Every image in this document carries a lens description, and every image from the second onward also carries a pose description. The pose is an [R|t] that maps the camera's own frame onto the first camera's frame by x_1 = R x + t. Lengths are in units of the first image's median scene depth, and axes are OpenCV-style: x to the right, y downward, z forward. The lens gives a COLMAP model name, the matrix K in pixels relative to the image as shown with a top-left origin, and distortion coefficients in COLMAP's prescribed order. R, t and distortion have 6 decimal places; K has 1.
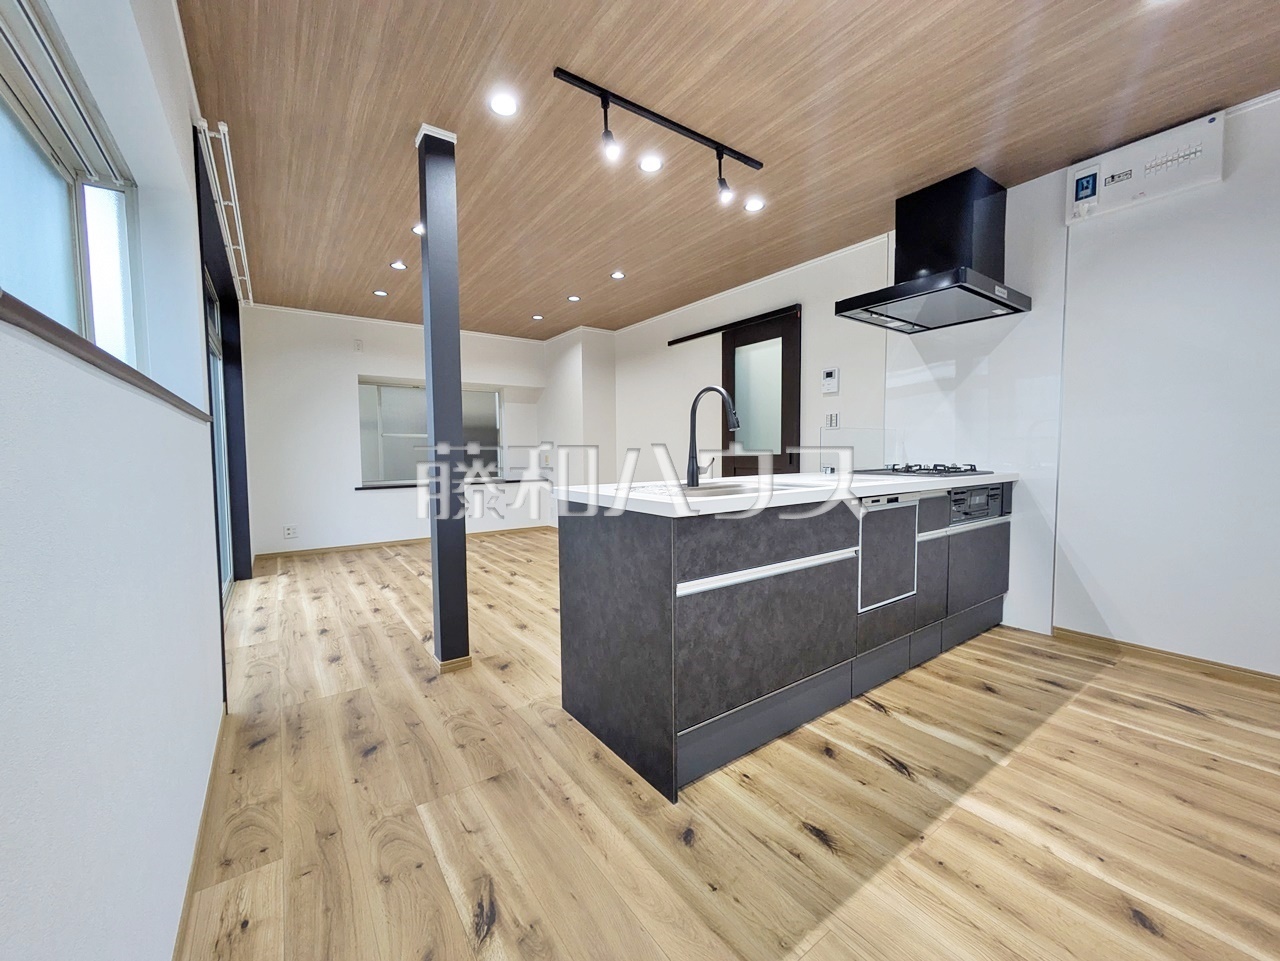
lens RADIAL K [[509.7, 0, 645.1], [0, 509.7, 480.9], [0, 0, 1]] dist [0.005704, -0.001450]
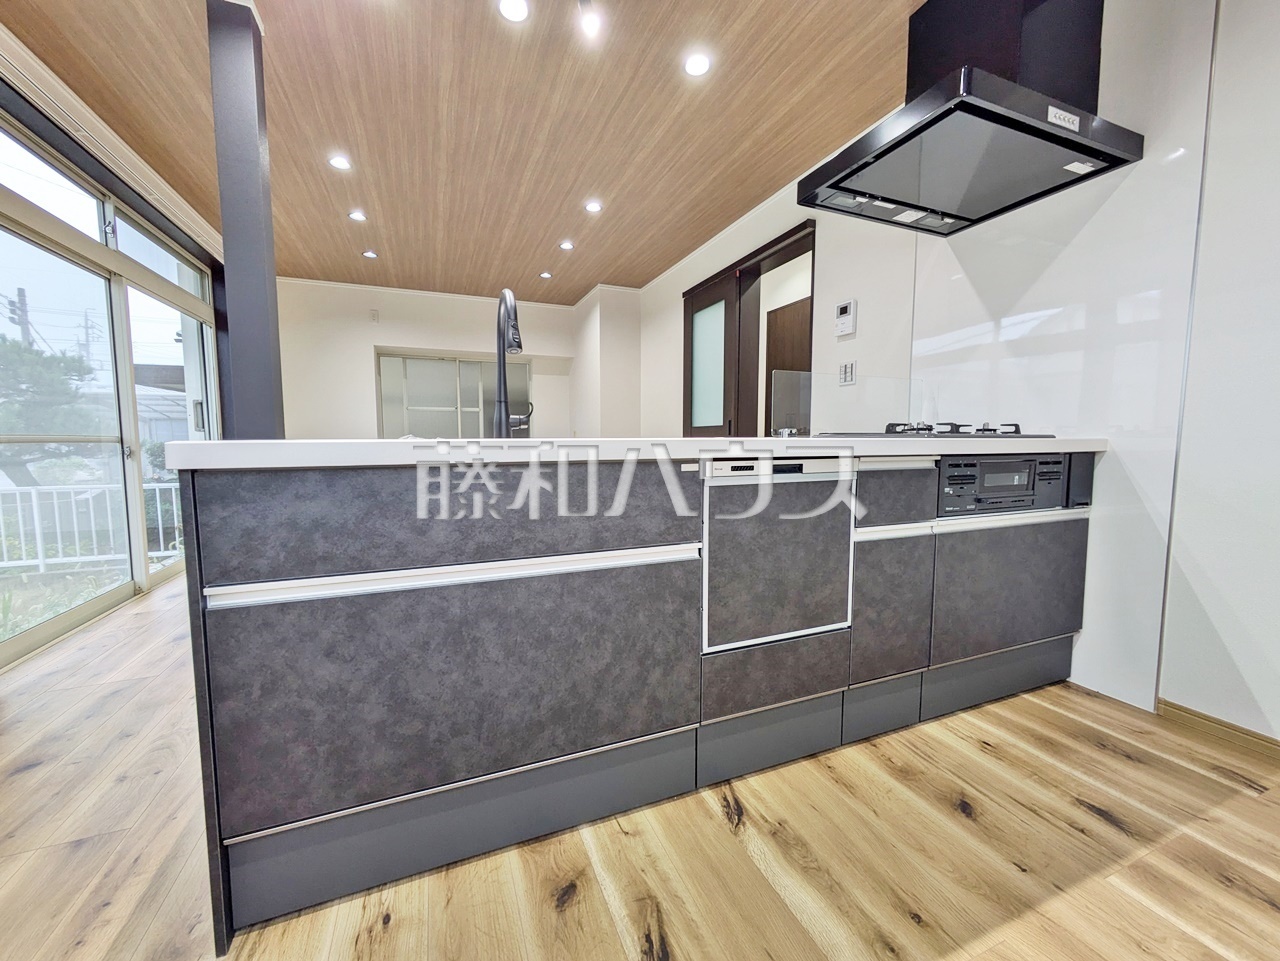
lens RADIAL K [[509.7, 0, 637.6], [0, 509.7, 480.1], [0, 0, 1]] dist [0.005704, -0.001450]
pose [[0.971796, 0.027454, -0.234219, 0.423081], [-0.021122, 0.999342, 0.029501, 0.034679], [0.234875, -0.023722, 0.971736, 0.355725]]
